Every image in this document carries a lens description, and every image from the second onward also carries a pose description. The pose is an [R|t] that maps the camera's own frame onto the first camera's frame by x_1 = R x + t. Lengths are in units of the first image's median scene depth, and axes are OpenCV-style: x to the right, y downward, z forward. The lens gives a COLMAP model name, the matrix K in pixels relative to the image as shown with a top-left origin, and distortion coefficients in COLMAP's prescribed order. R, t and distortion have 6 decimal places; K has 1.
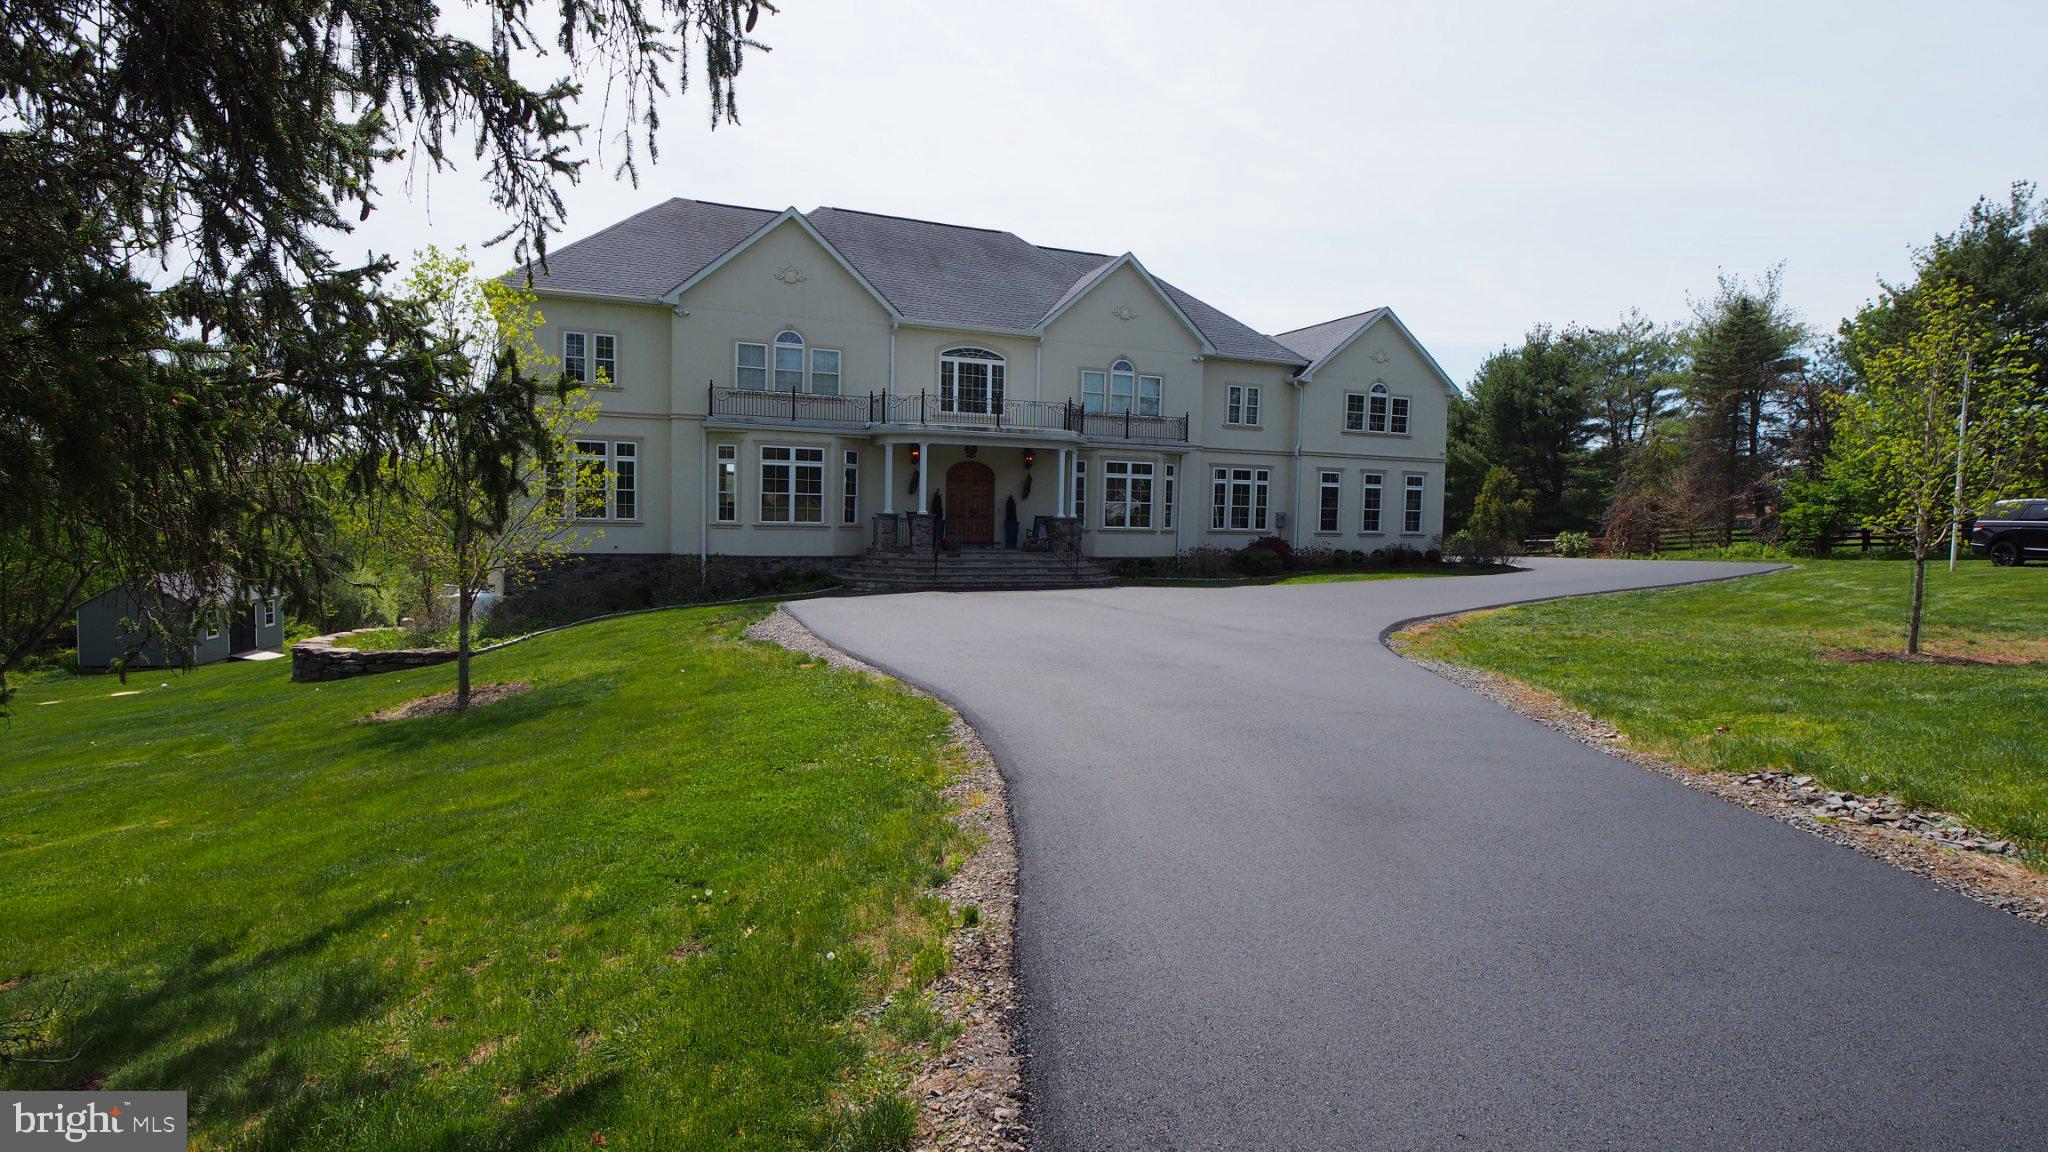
lens RADIAL K [[1030.1, 0, 1030.6], [0, 1030.1, 576.2], [0, 0, 1]] dist [-0.005933, 0.000240]
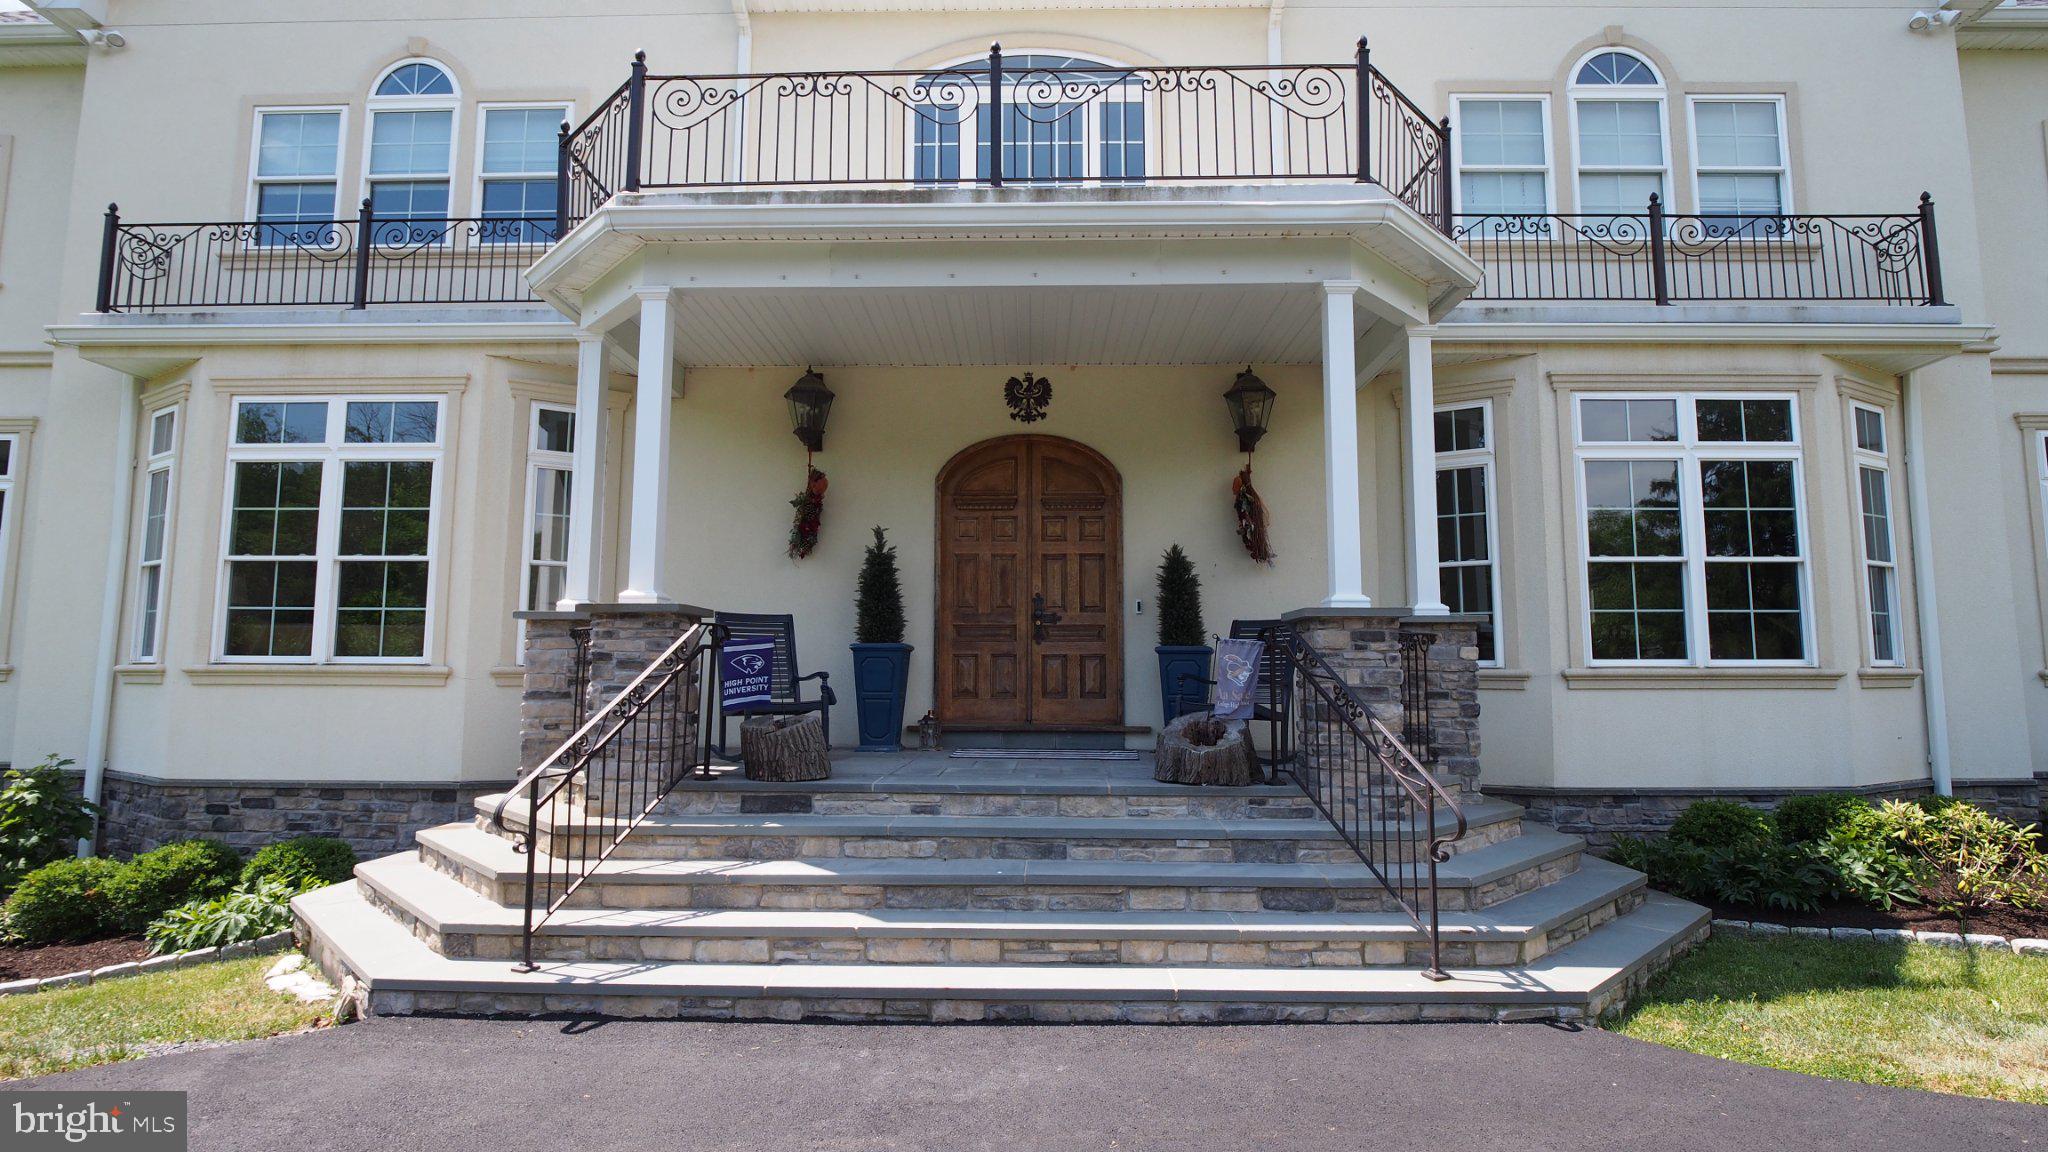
lens RADIAL K [[1000.3, 0, 1029.0], [0, 1000.3, 566.0], [0, 0, 1]] dist [-0.011798, -0.001182]
pose [[0.910384, -0.061842, -0.409116, 0.048333], [-0.008813, 0.985645, -0.168603, -0.029160], [0.413670, 0.157099, 0.896770, 0.726505]]
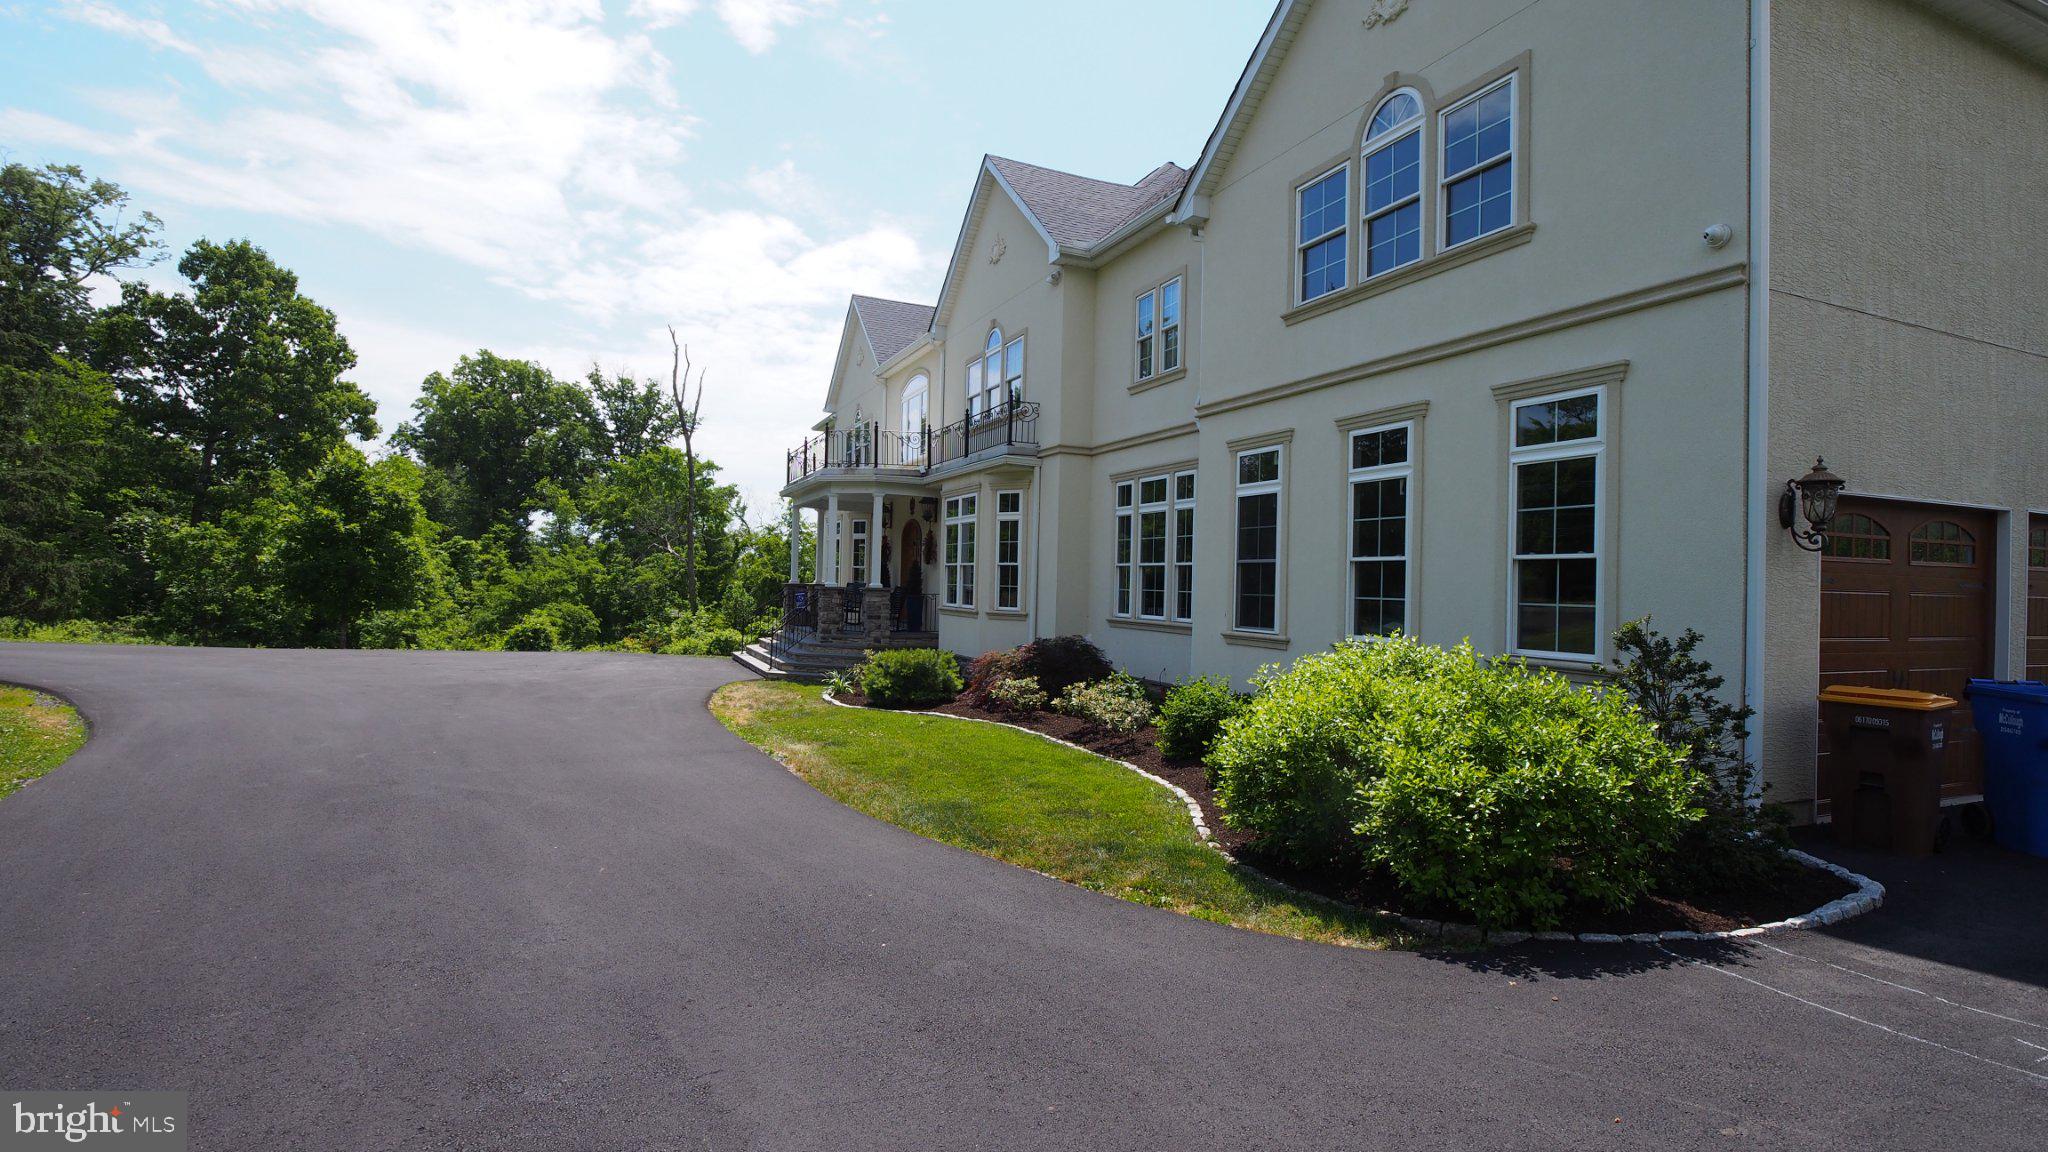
lens RADIAL K [[1000.3, 0, 1030.0], [0, 1000.3, 567.8], [0, 0, 1]] dist [-0.011798, -0.001182]
pose [[0.004378, -0.032500, -0.999462, 0.674964], [-0.078725, 0.996359, -0.032744, -0.053440], [0.996887, 0.078826, 0.001803, 1.038556]]
